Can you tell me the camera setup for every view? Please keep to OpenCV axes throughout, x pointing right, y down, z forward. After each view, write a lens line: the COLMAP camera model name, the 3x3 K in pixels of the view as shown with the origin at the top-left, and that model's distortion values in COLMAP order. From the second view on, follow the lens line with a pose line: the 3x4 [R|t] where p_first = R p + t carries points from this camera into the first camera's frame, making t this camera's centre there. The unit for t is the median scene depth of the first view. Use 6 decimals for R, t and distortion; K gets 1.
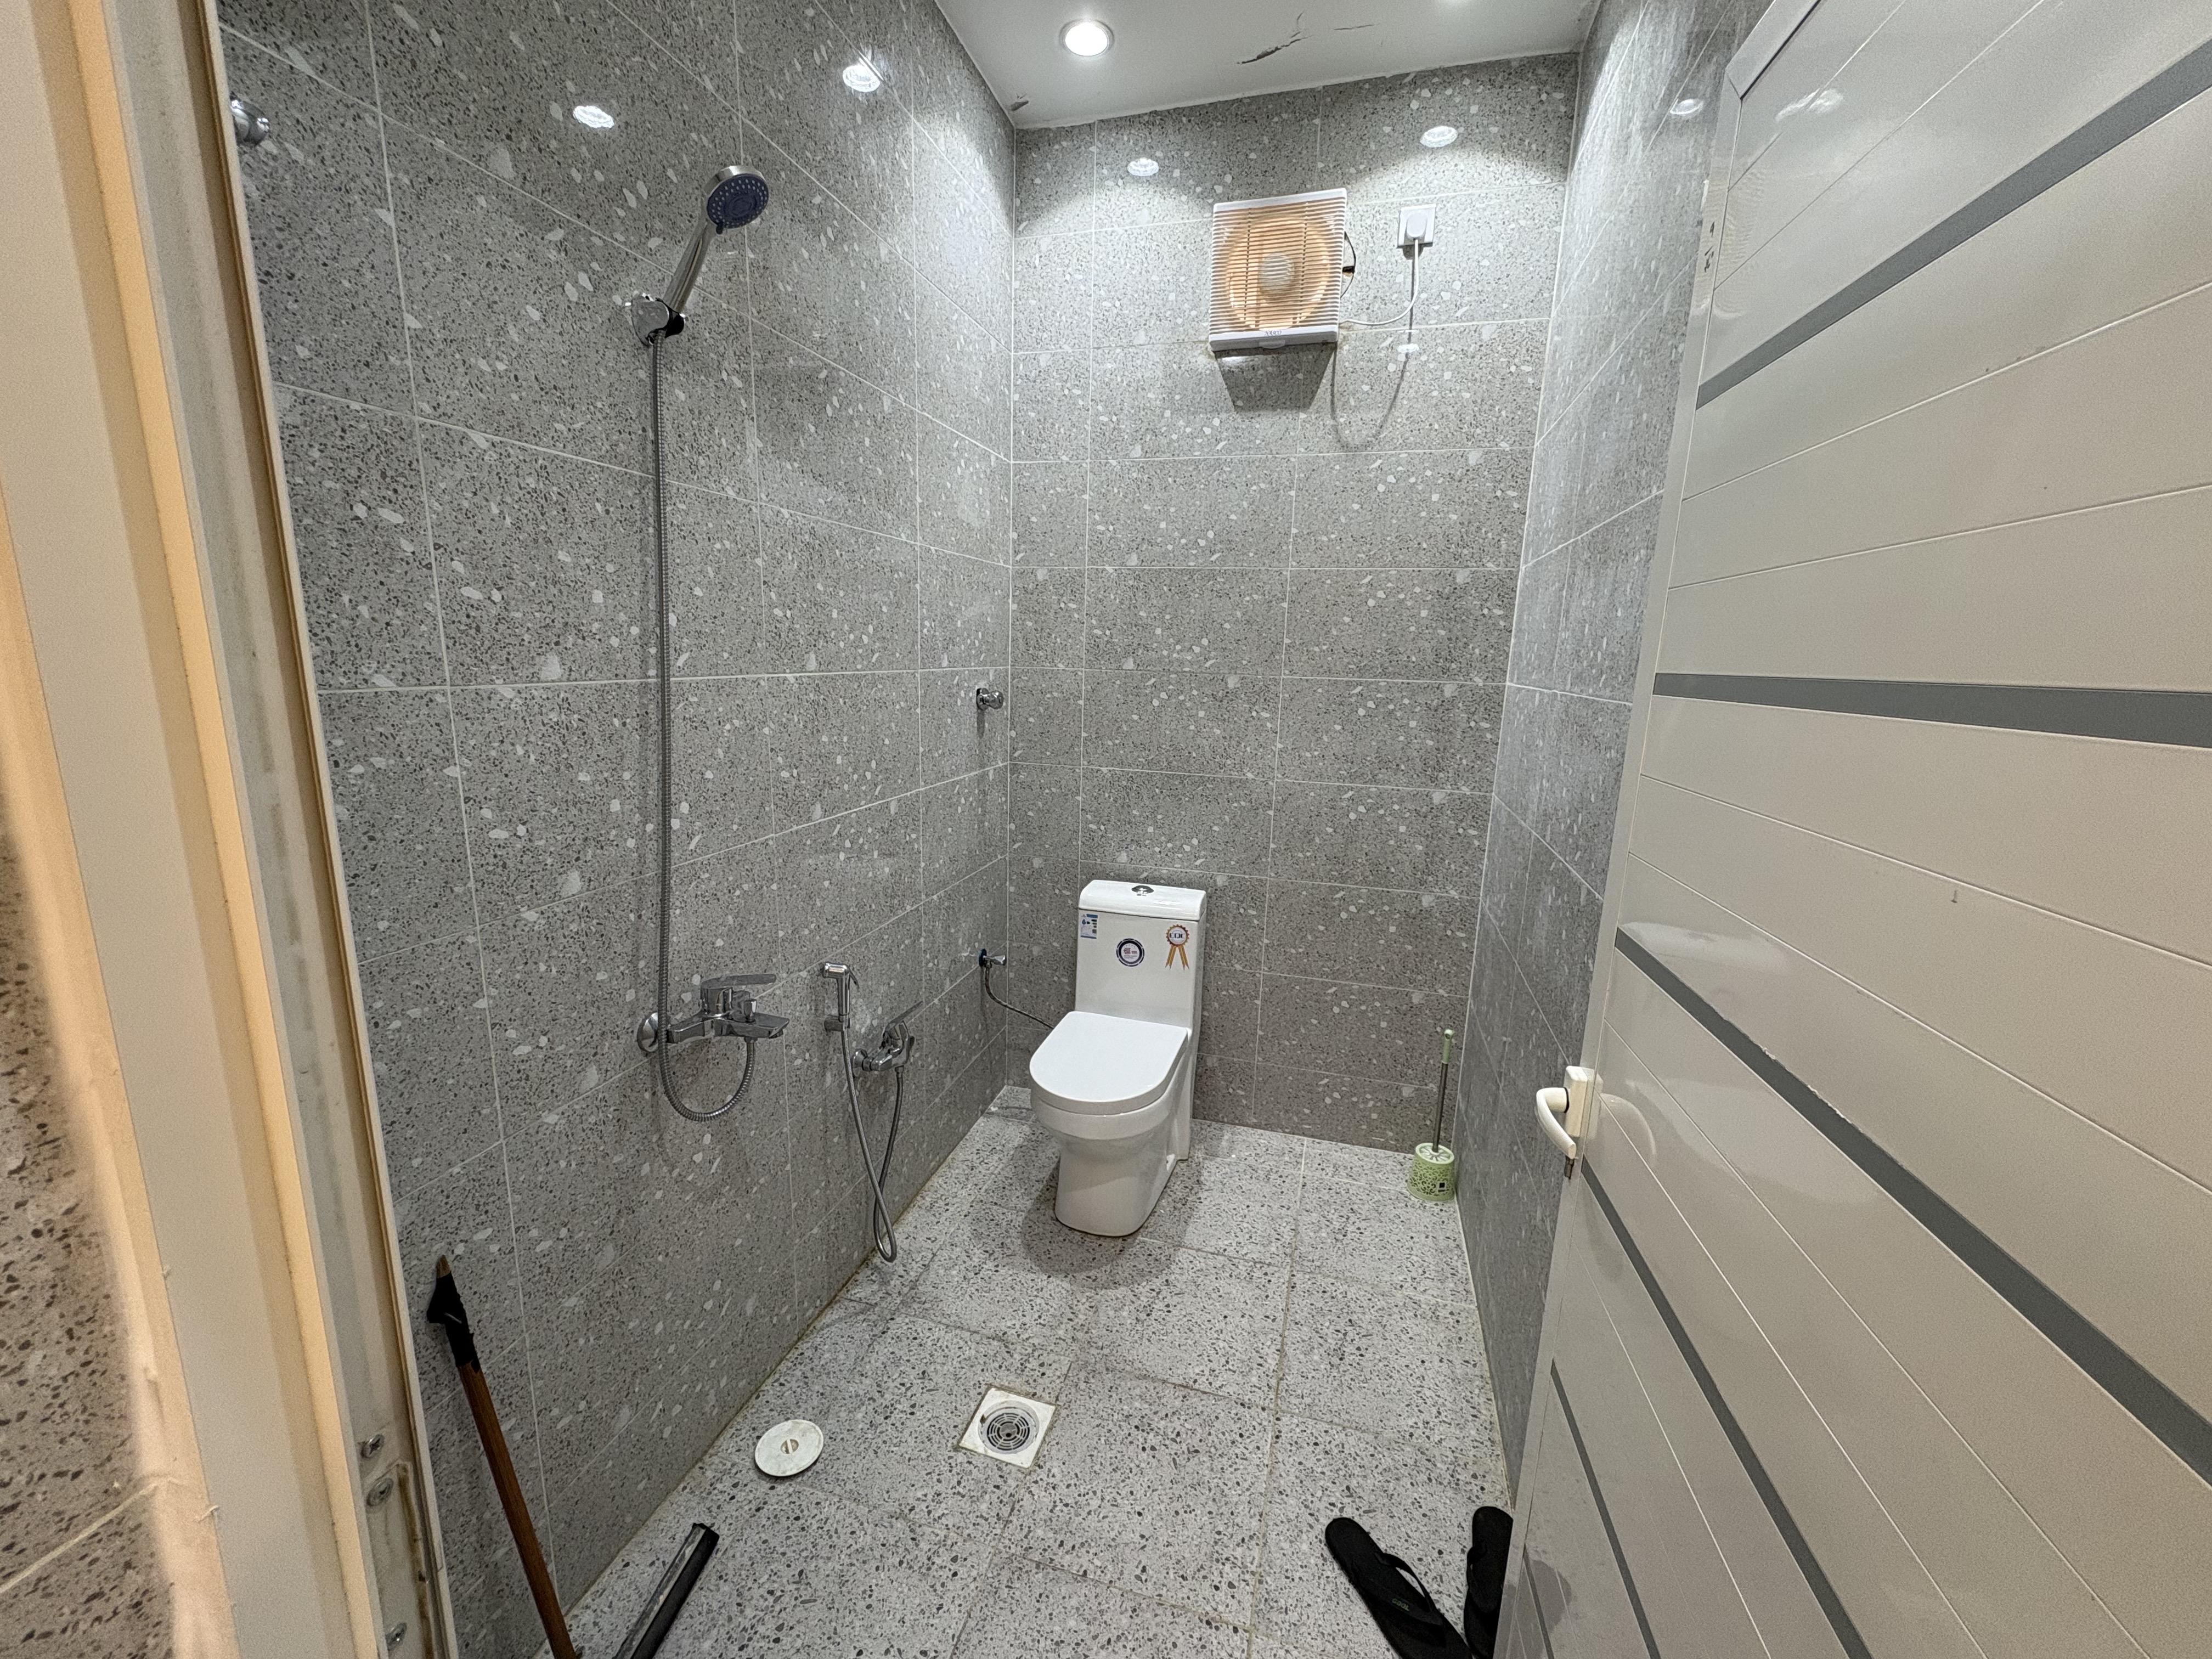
lens RADIAL K [[878.6, 0, 1106.0], [0, 878.6, 829.5], [0, 0, 1]] dist [-0.000972, 0.000265]
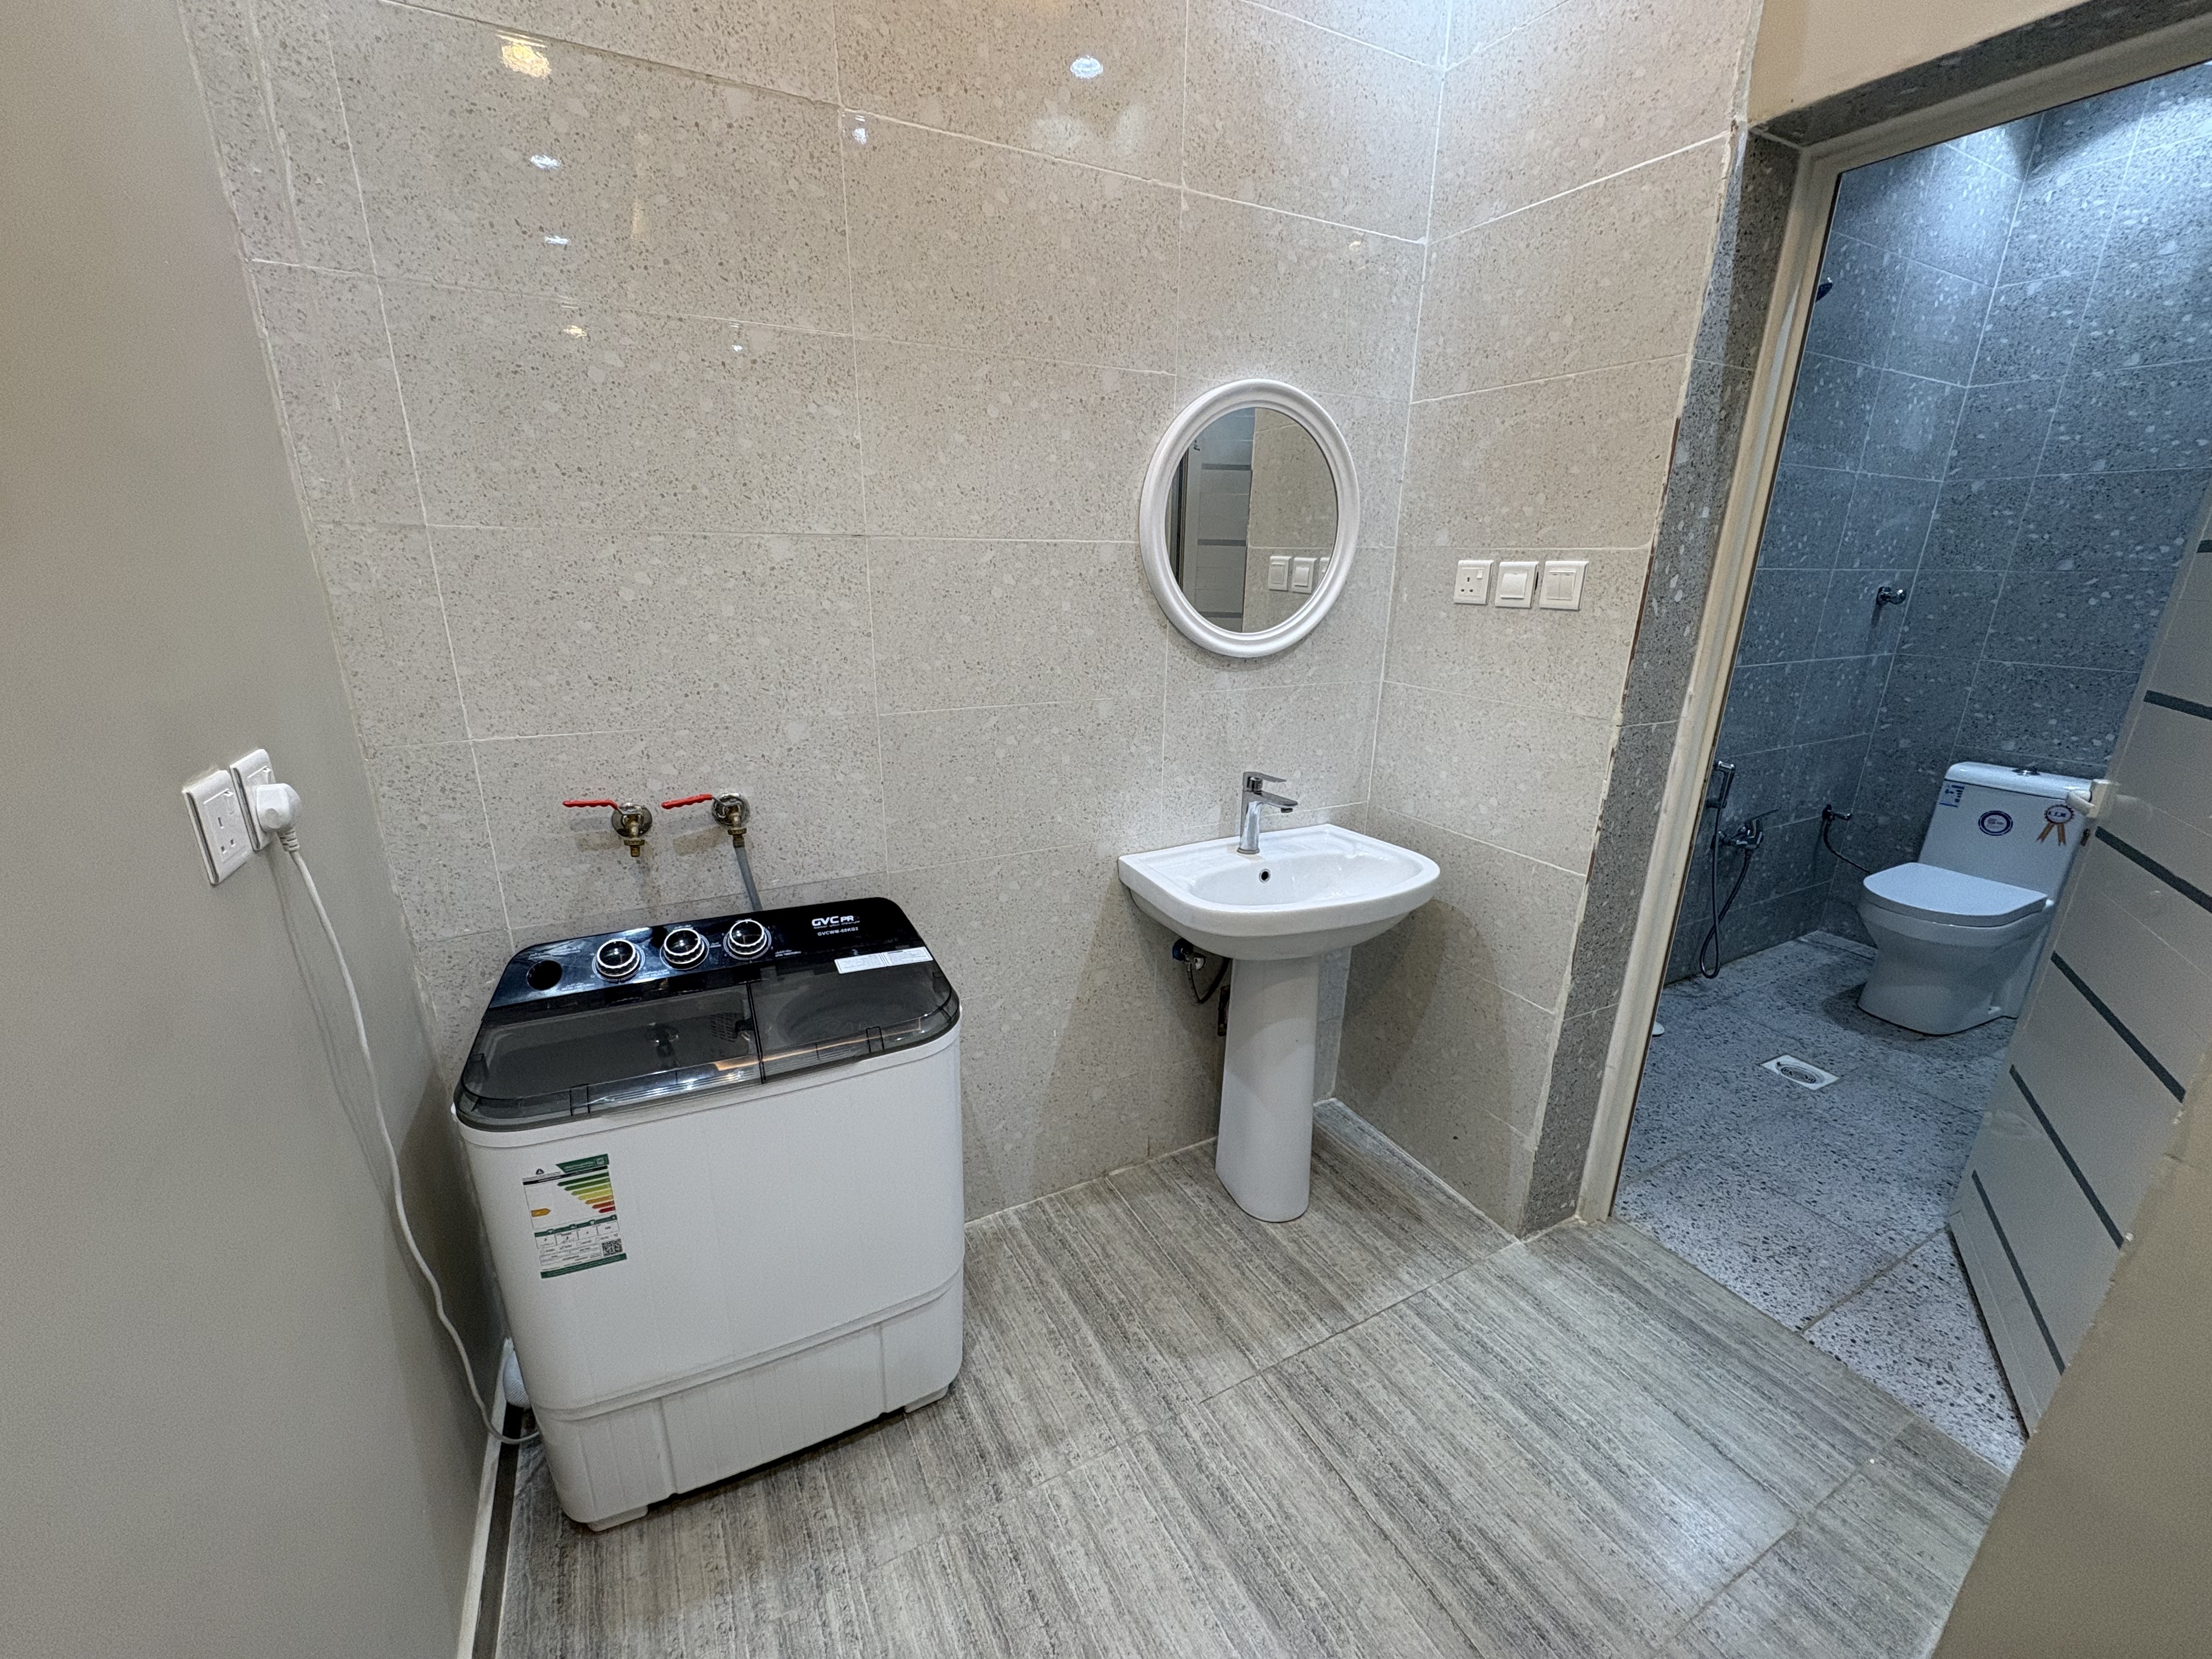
lens RADIAL K [[878.6, 0, 1106.0], [0, 878.6, 829.5], [0, 0, 1]] dist [-0.000972, 0.000265]
pose [[0.691155, 0.192791, -0.696517, 0.025059], [-0.137977, 0.981235, 0.134685, 0.153747], [0.709413, 0.003015, 0.704786, -0.621483]]
